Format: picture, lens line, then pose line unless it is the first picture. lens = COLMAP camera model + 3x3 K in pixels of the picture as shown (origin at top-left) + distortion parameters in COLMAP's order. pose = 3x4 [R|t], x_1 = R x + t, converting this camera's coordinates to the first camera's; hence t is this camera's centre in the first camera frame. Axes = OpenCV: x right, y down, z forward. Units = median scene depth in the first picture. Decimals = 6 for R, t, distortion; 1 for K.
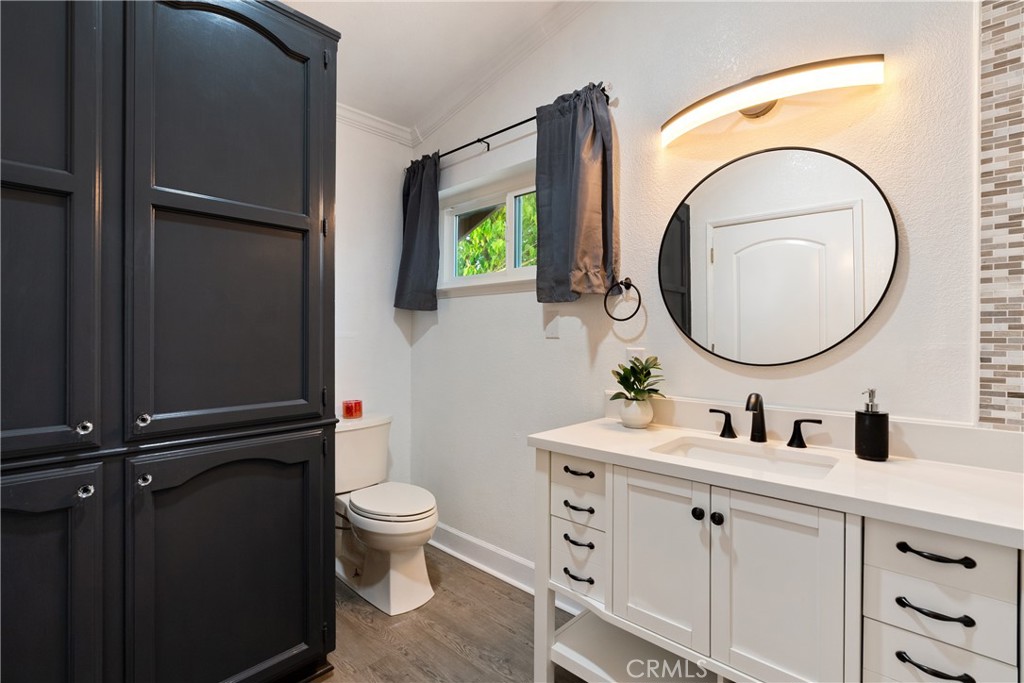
lens RADIAL K [[473.5, 0, 507.6], [0, 473.5, 334.7], [0, 0, 1]] dist [0.000603, 0.000045]
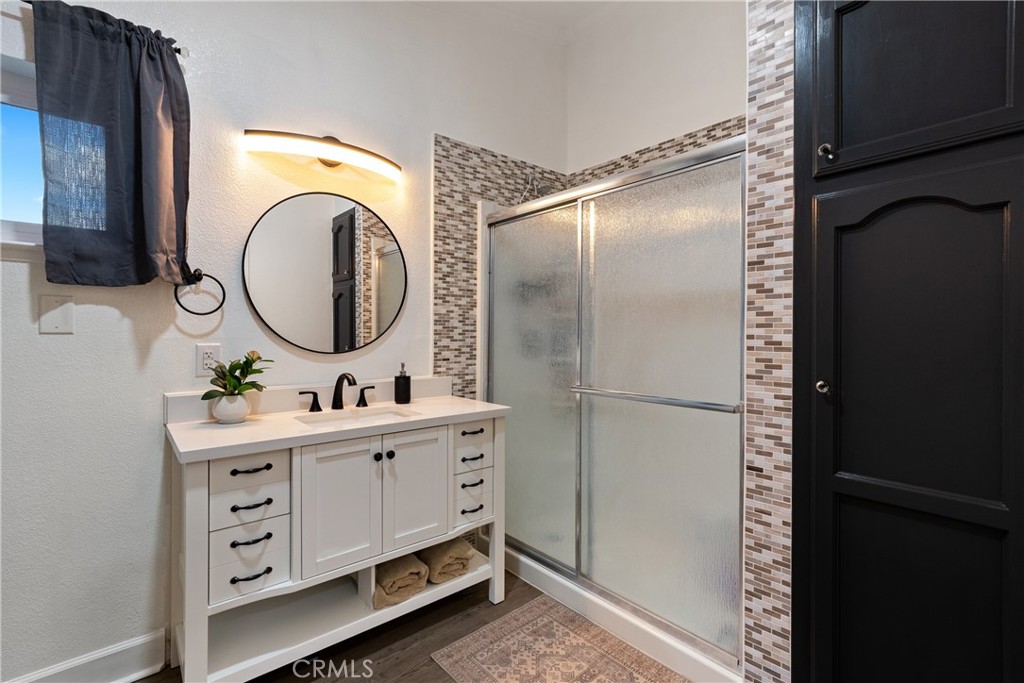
lens RADIAL K [[473.5, 0, 507.6], [0, 473.5, 334.7], [0, 0, 1]] dist [0.000603, 0.000045]
pose [[0.114126, -0.002220, 0.993464, -0.867129], [-0.003639, 0.999990, 0.002652, 0.007824], [-0.993460, -0.003918, 0.114117, 0.414480]]
